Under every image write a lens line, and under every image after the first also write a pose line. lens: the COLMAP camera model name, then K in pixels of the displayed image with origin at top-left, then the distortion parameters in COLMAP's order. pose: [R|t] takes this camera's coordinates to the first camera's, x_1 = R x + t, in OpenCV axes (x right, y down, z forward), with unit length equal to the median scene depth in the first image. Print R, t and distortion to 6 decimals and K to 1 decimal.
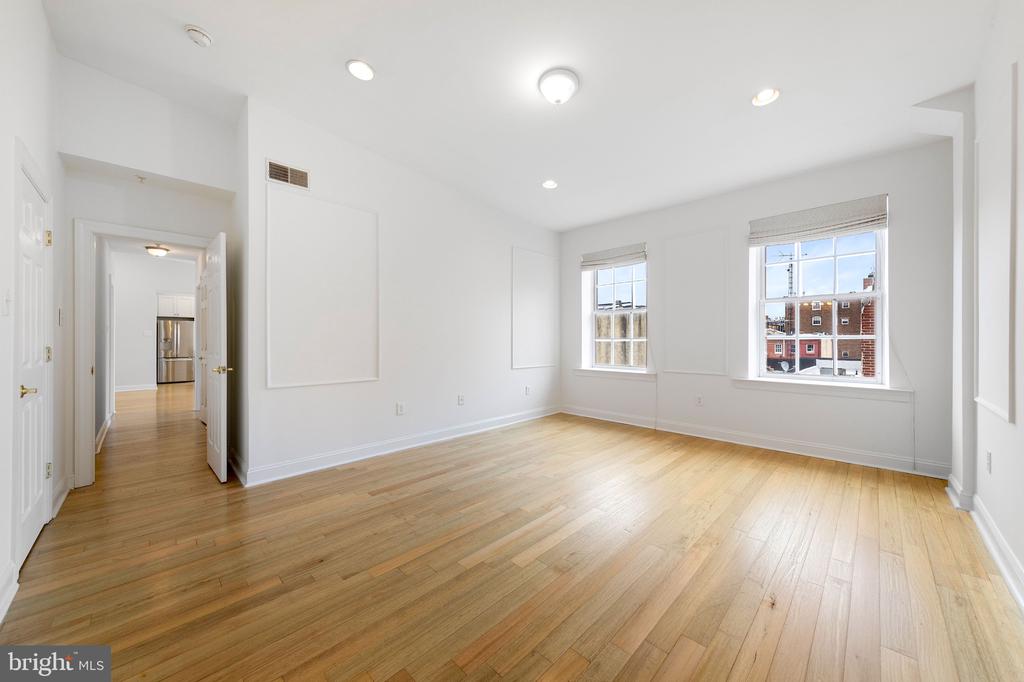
lens RADIAL K [[362.4, 0, 521.1], [0, 362.4, 342.9], [0, 0, 1]] dist [-0.001981, -0.000183]
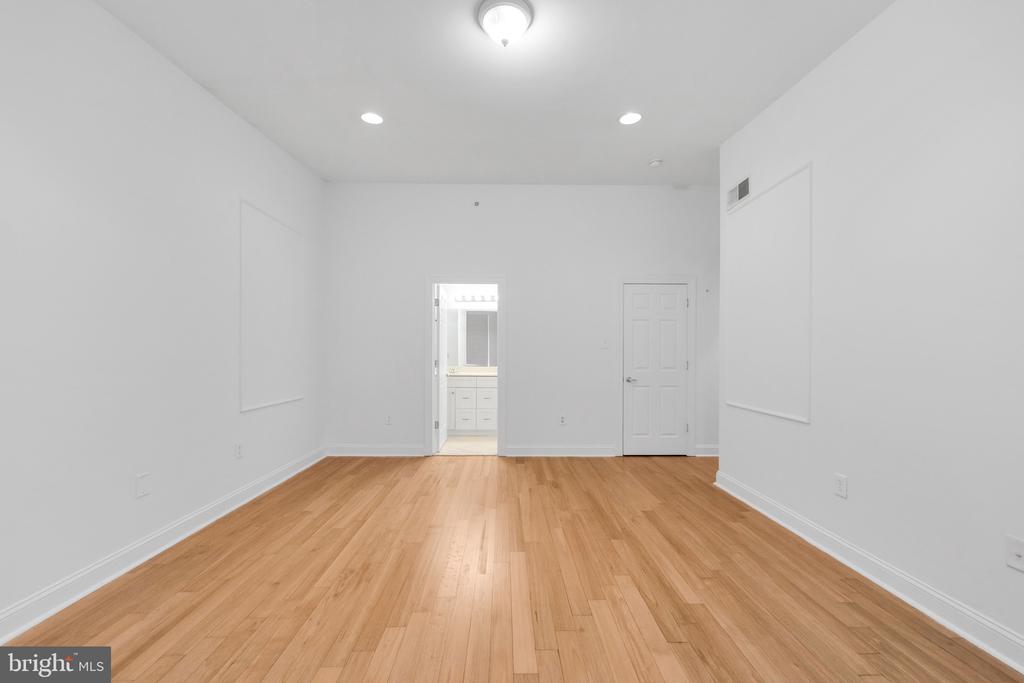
lens RADIAL K [[400.0, 0, 511.0], [0, 400.0, 349.8], [0, 0, 1]] dist [0.005650, -0.001251]
pose [[-0.706754, -0.006987, -0.707424, 0.562046], [-0.008462, 0.999963, -0.001423, -0.024530], [0.707408, 0.004981, -0.706788, 1.314927]]
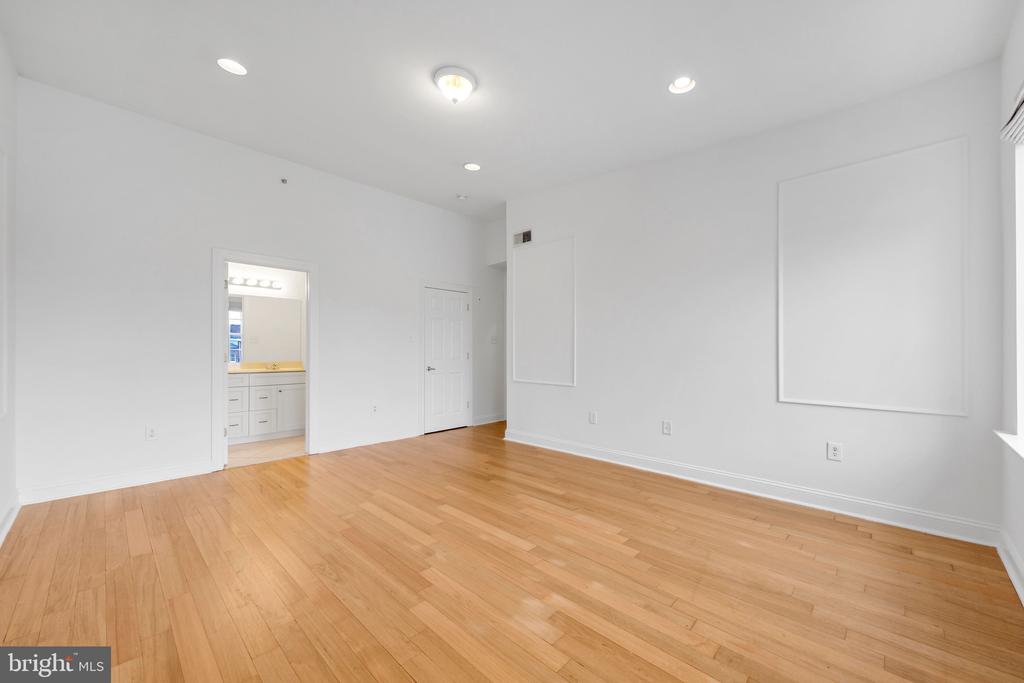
lens RADIAL K [[400.0, 0, 519.7], [0, 400.0, 340.0], [0, 0, 1]] dist [0.005650, -0.001251]
pose [[0.010234, -0.021688, -0.999712, 0.965731], [-0.009999, 0.999713, -0.021790, -0.011069], [0.999898, 0.010219, 0.010014, 0.953270]]
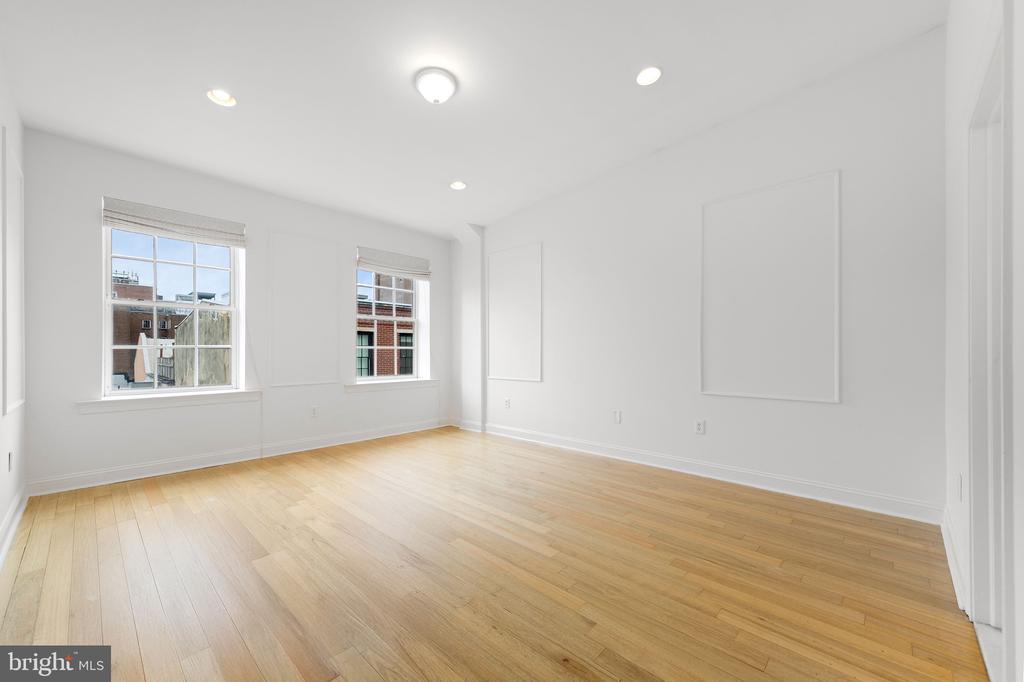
lens RADIAL K [[400.0, 0, 499.9], [0, 400.0, 354.4], [0, 0, 1]] dist [0.005650, -0.001251]
pose [[0.012633, -0.008148, 0.999887, -0.802953], [0.003264, 0.999962, 0.008107, -0.000357], [-0.999915, 0.003161, 0.012659, 0.674565]]
